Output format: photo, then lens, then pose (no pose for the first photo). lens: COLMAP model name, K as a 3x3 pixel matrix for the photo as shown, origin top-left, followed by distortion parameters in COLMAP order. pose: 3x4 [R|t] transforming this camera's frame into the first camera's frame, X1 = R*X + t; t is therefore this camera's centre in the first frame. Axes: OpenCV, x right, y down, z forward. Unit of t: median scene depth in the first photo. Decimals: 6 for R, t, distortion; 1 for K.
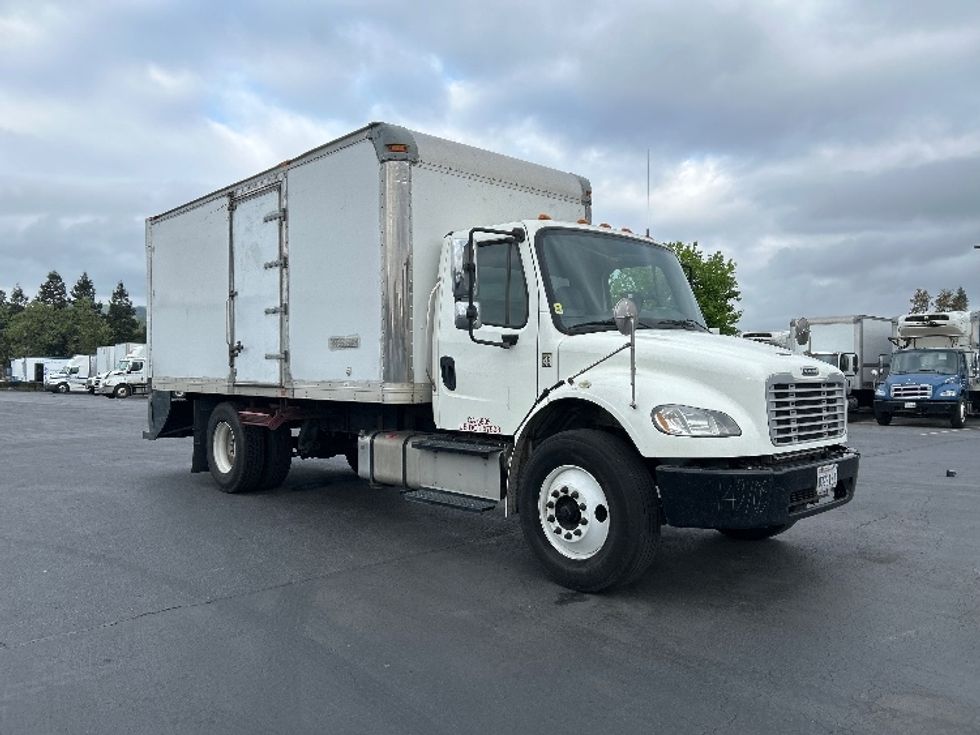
lens RADIAL K [[737.2, 0, 486.2], [0, 737.2, 369.5], [0, 0, 1]] dist [0.035864, -0.020712]
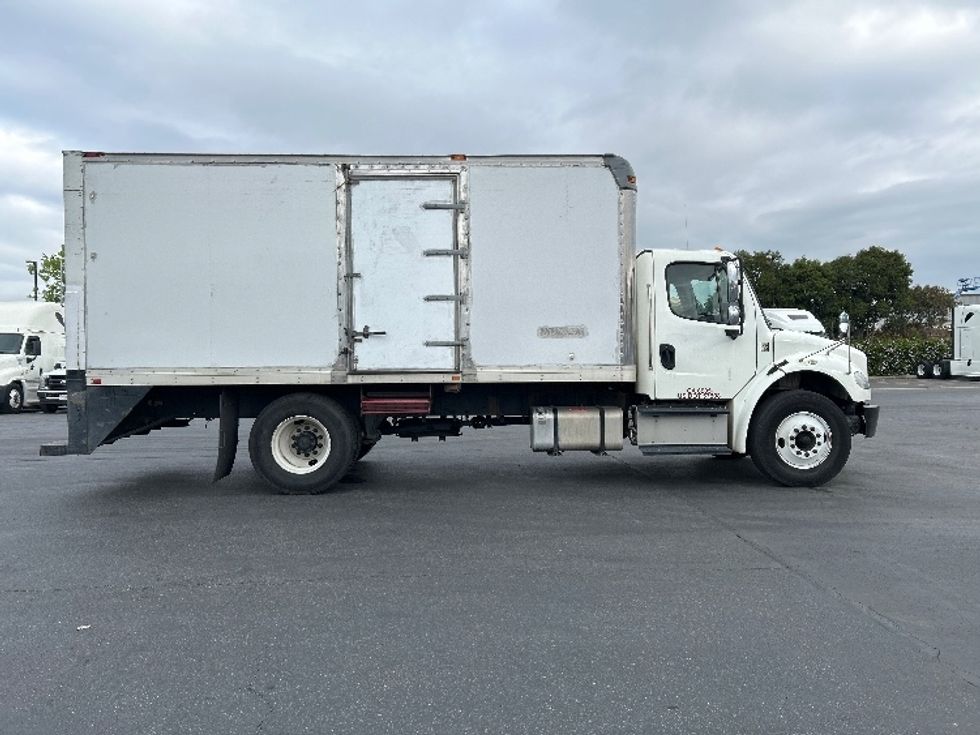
lens RADIAL K [[737.2, 0, 493.8], [0, 737.2, 359.2], [0, 0, 1]] dist [0.035864, -0.020712]
pose [[0.657151, -0.015922, 0.753591, -1.123154], [0.006456, 0.999859, 0.015496, -0.012206], [-0.753731, -0.005318, 0.657161, 0.312312]]
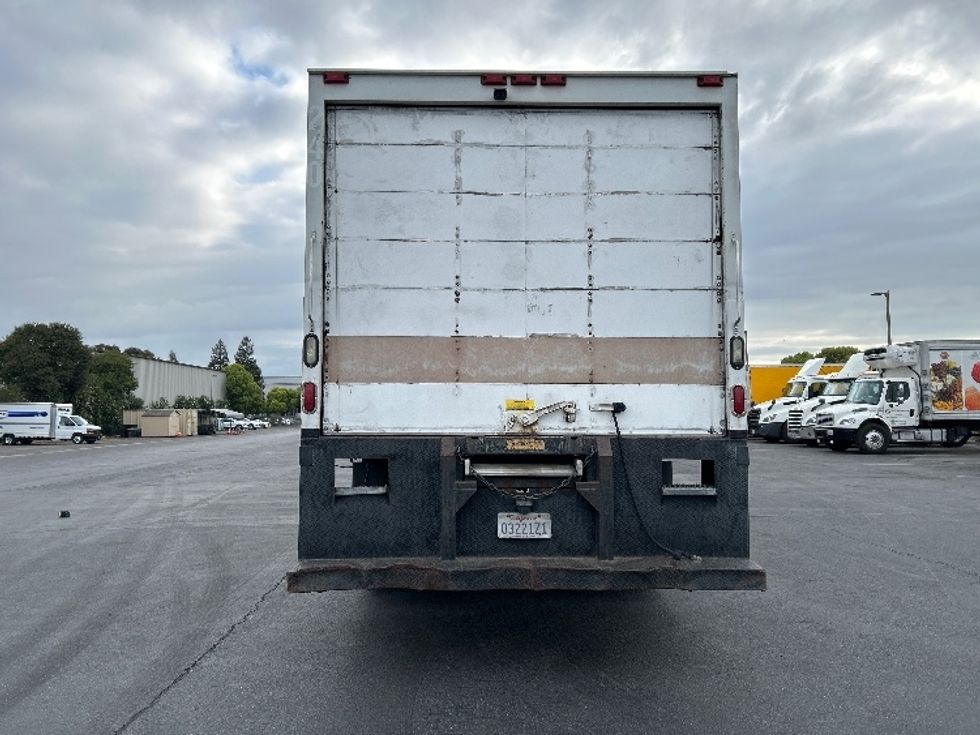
lens RADIAL K [[737.2, 0, 490.2], [0, 737.2, 374.9], [0, 0, 1]] dist [0.035864, -0.020712]
pose [[-0.736518, 0.049010, 0.674640, -0.944361], [0.008947, 0.997990, -0.062733, 0.009175], [-0.676359, -0.040168, -0.735476, 2.248684]]
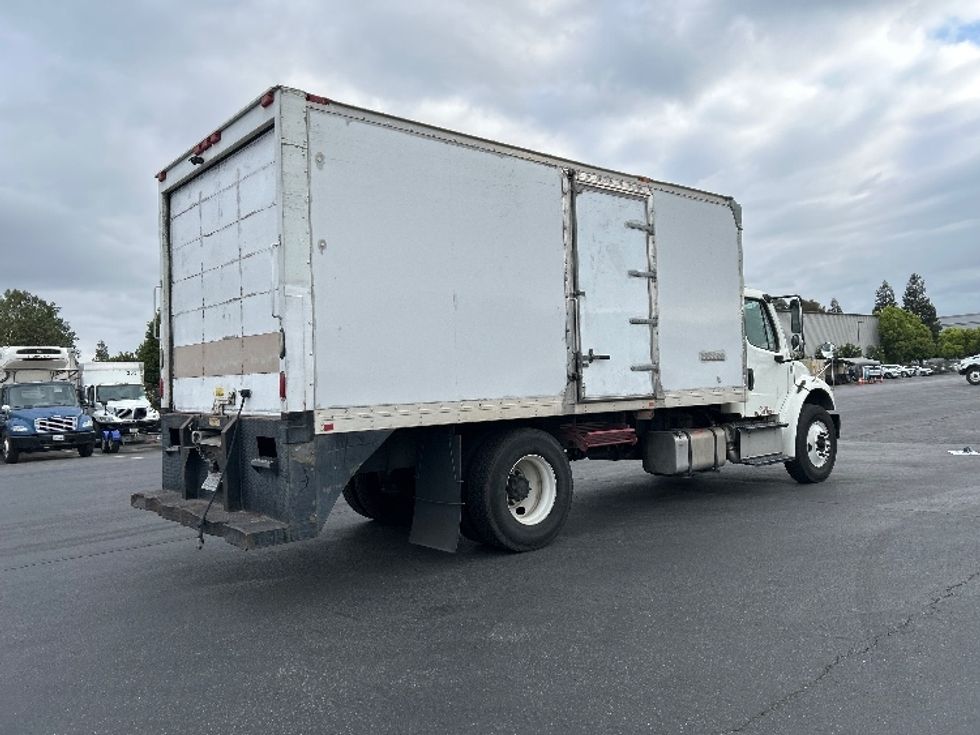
lens RADIAL K [[737.2, 0, 487.0], [0, 737.2, 368.2], [0, 0, 1]] dist [0.035864, -0.020712]
pose [[0.055908, 0.021845, 0.998197, -1.424380], [0.036983, 0.999029, -0.023934, -0.001479], [-0.997751, 0.038255, 0.055046, 1.287239]]
